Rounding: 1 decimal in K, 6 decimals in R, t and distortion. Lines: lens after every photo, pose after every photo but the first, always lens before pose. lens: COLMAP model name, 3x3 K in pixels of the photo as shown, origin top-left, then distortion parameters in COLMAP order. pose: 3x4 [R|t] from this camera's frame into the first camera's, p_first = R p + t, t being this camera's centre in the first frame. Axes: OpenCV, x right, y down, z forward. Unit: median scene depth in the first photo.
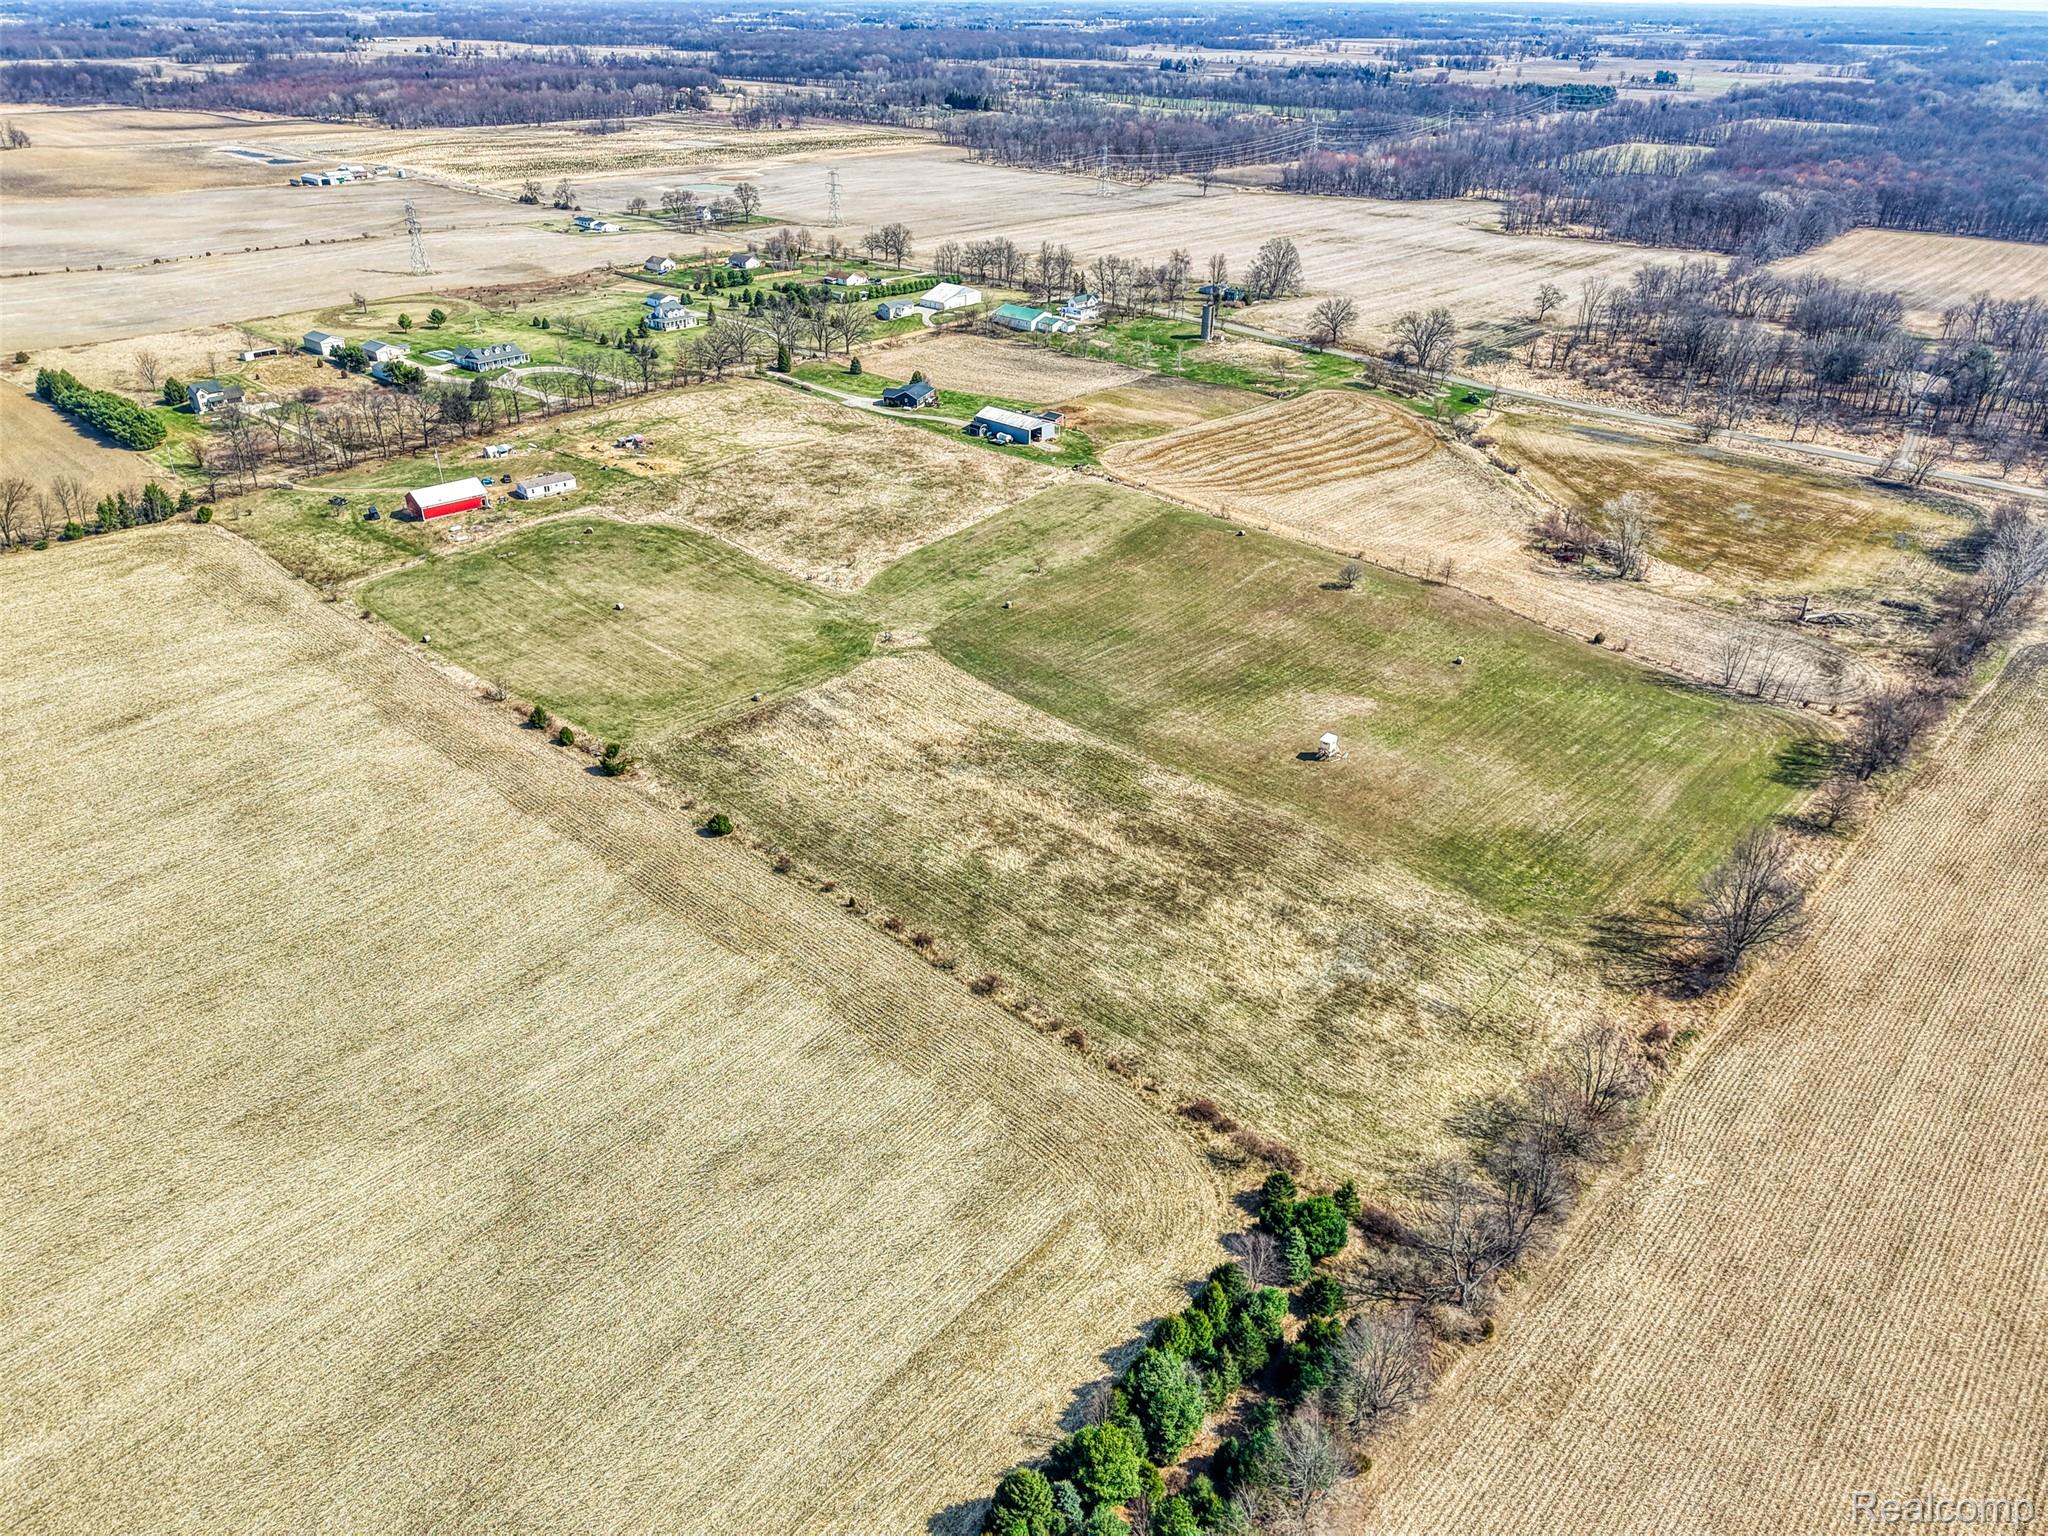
lens RADIAL K [[1354.3, 0, 1017.6], [0, 1354.3, 777.8], [0, 0, 1]] dist [0.047163, -0.058054]
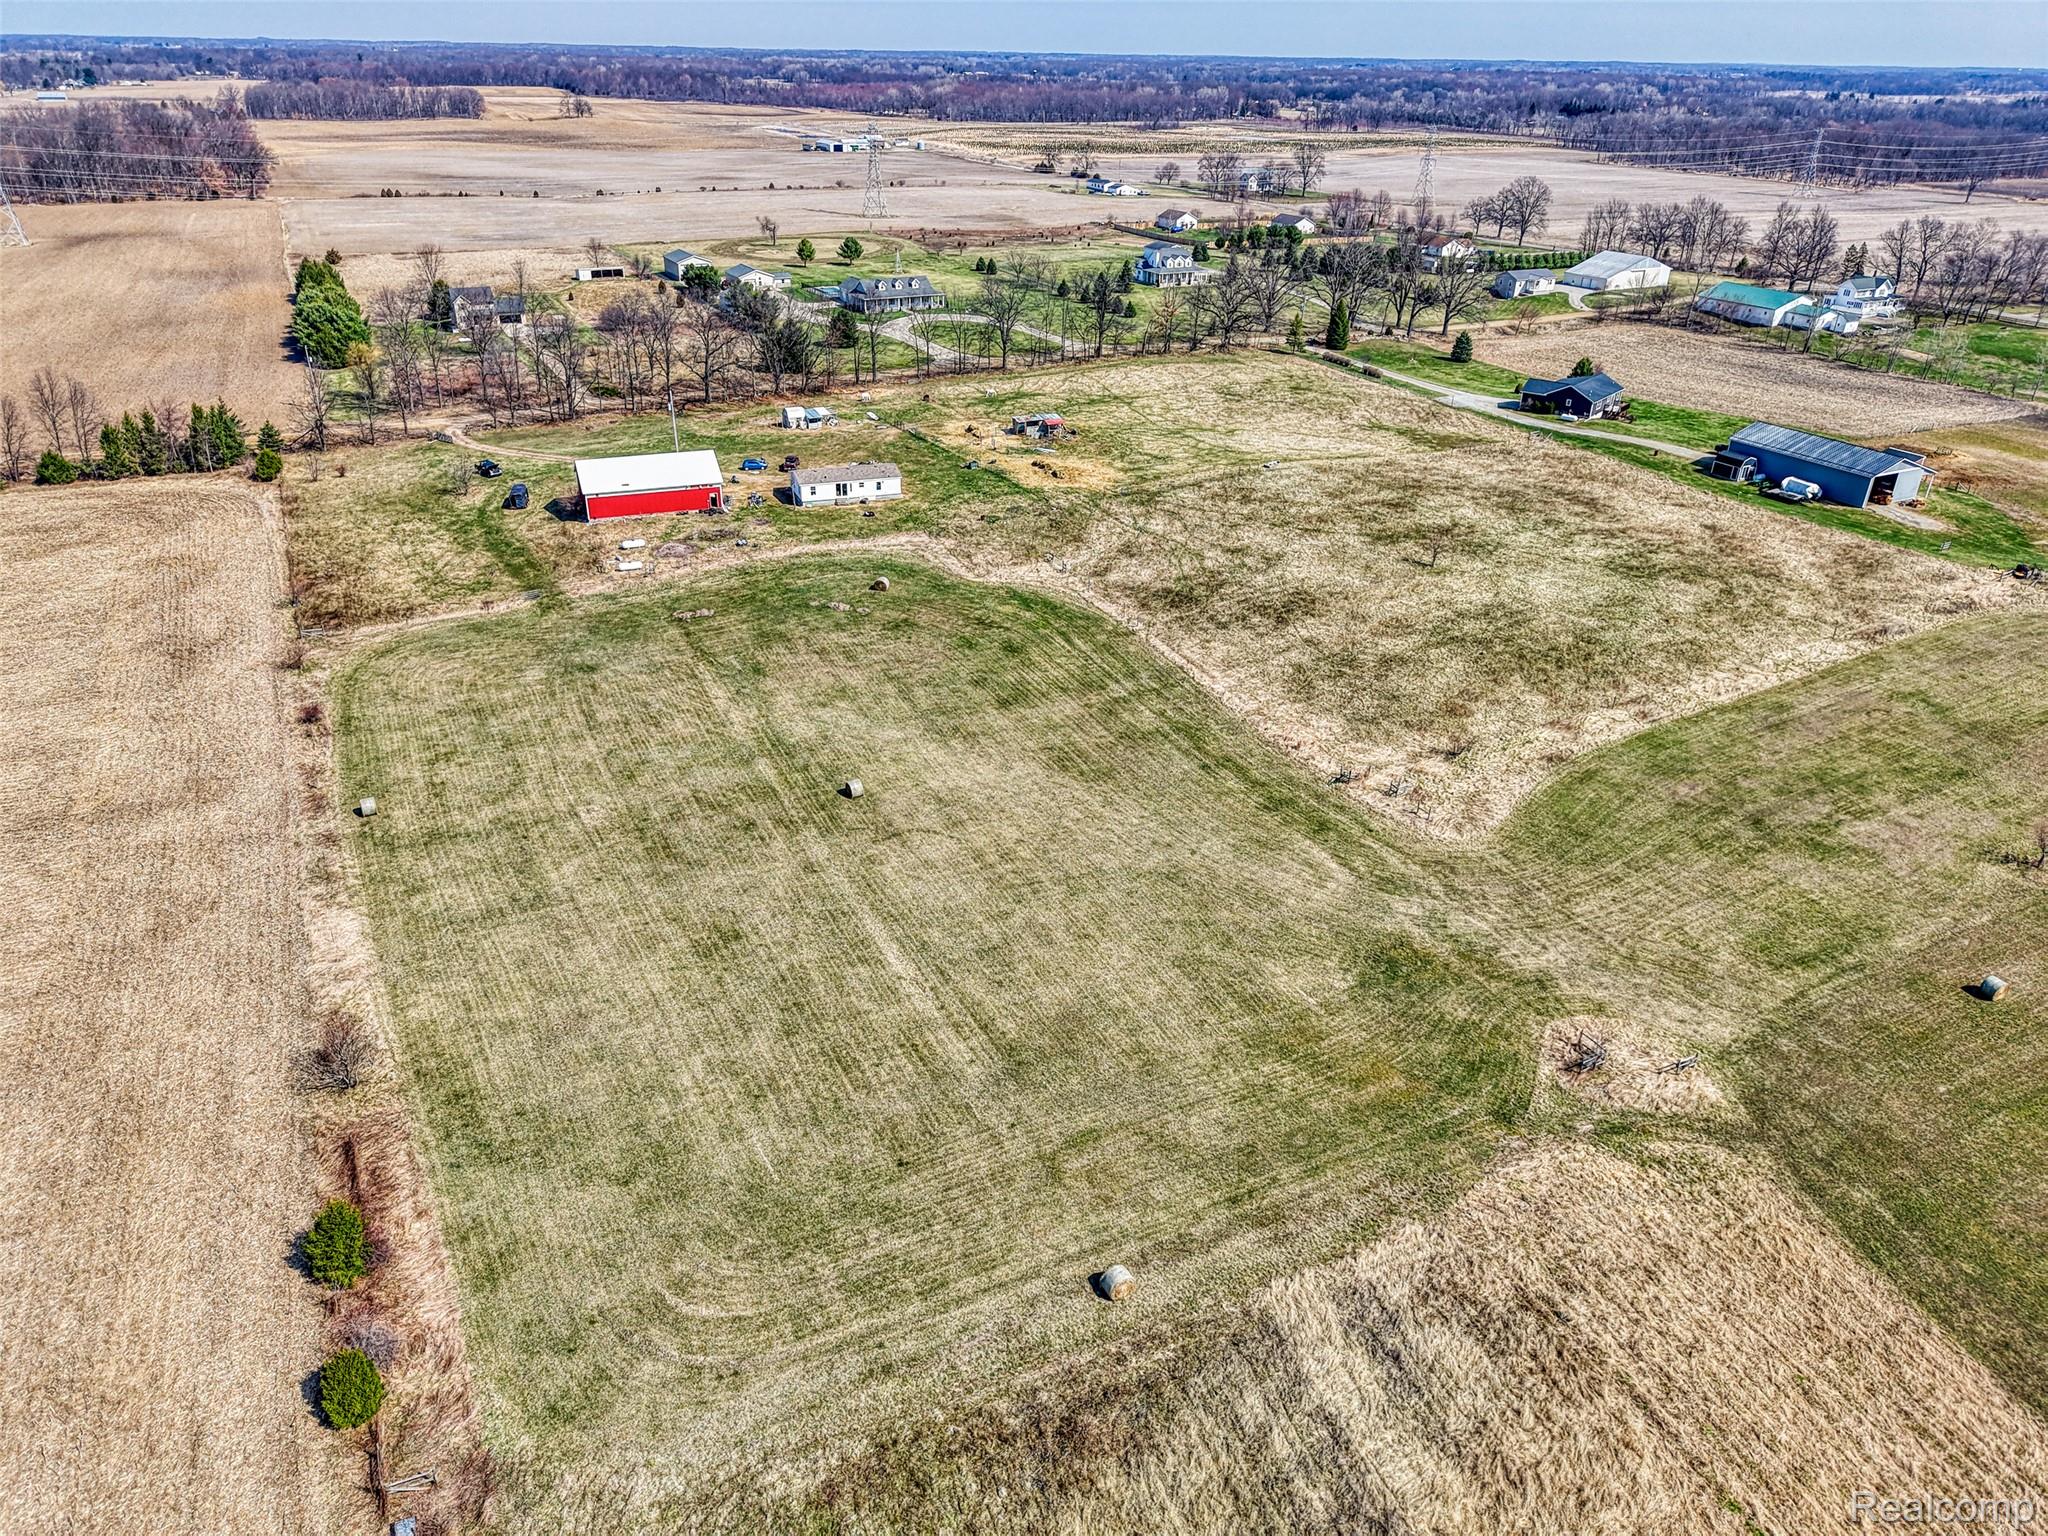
lens RADIAL K [[1354.3, 0, 1017.6], [0, 1354.3, 777.8], [0, 0, 1]] dist [0.047163, -0.058054]
pose [[0.931906, 0.172234, -0.319197, -0.102336], [-0.185048, 0.982678, -0.010016, -0.110020], [0.311943, 0.068401, 0.947635, 0.532607]]
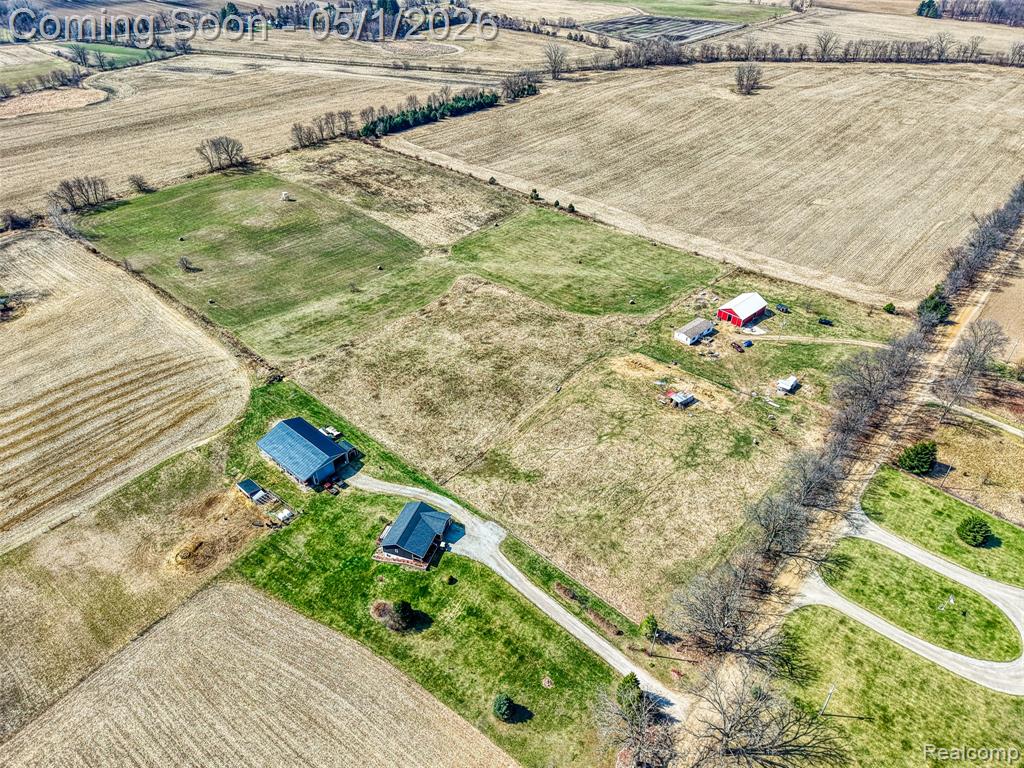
lens RADIAL K [[677.2, 0, 508.8], [0, 677.2, 388.9], [0, 0, 1]] dist [0.047163, -0.058054]
pose [[-0.999781, -0.015715, -0.013795, -0.148015], [-0.018800, 0.386614, 0.922050, -0.789811], [-0.009157, 0.922108, -0.386825, 1.278298]]
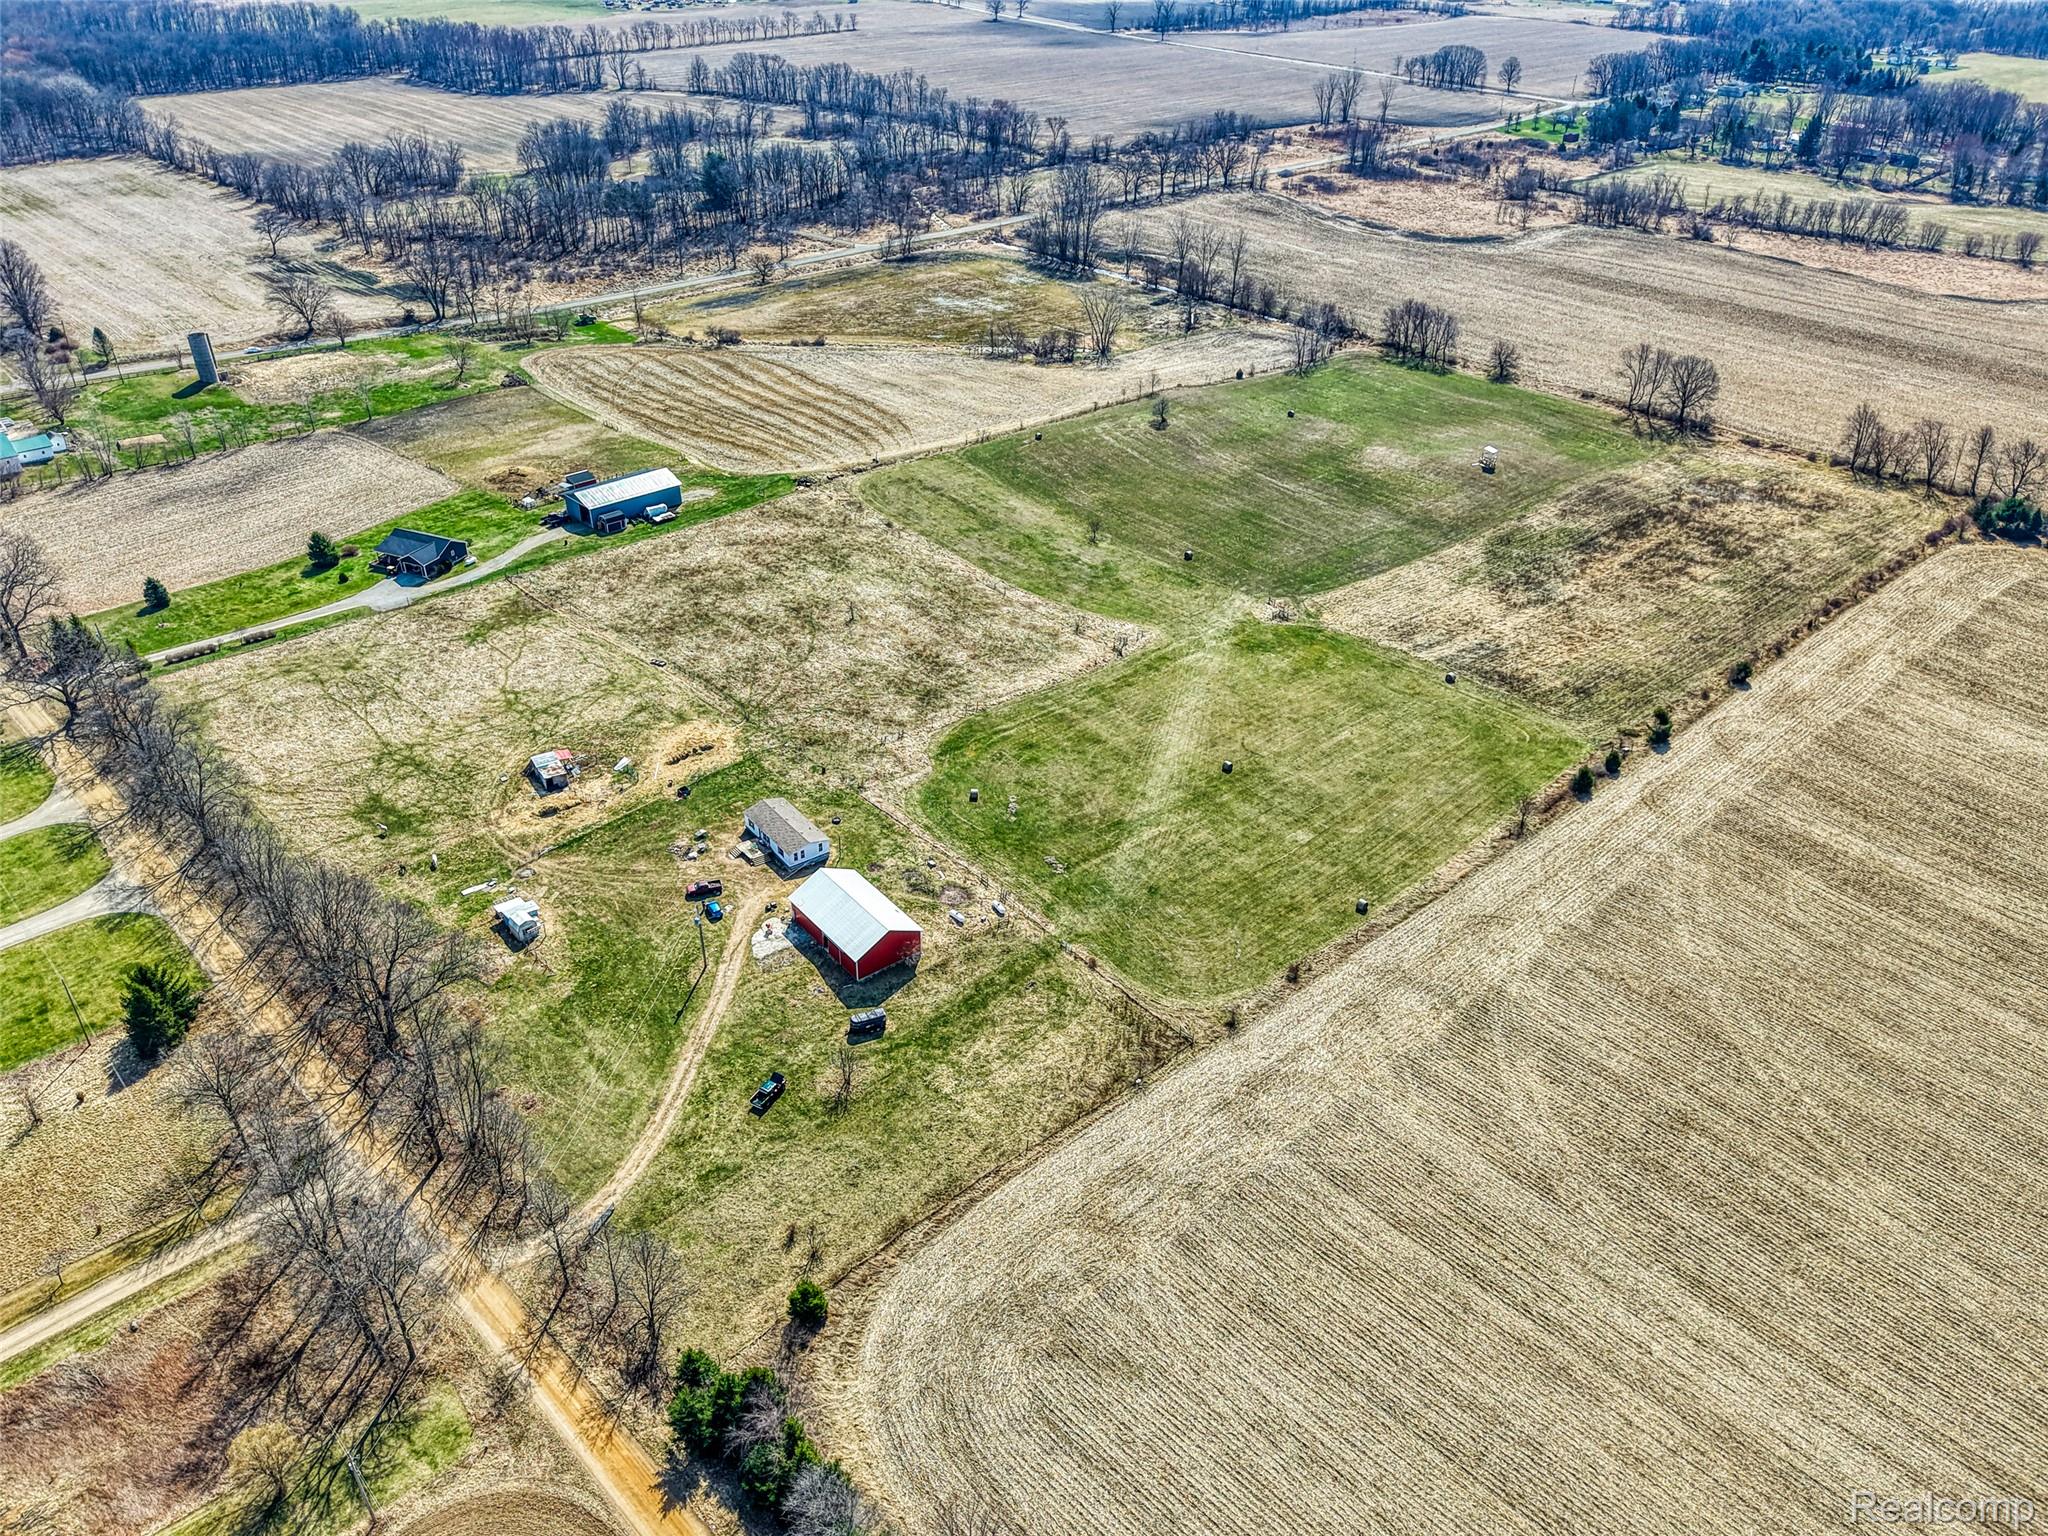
lens RADIAL K [[1495.1, 0, 1024.0], [0, 1495.1, 768.0], [0, 0, 1]] dist [0.064282, -0.126292]
pose [[0.089113, -0.537443, 0.838578, -0.812322], [0.491623, 0.755956, 0.432247, -0.438156], [-0.866236, 0.373746, 0.331585, 0.681785]]
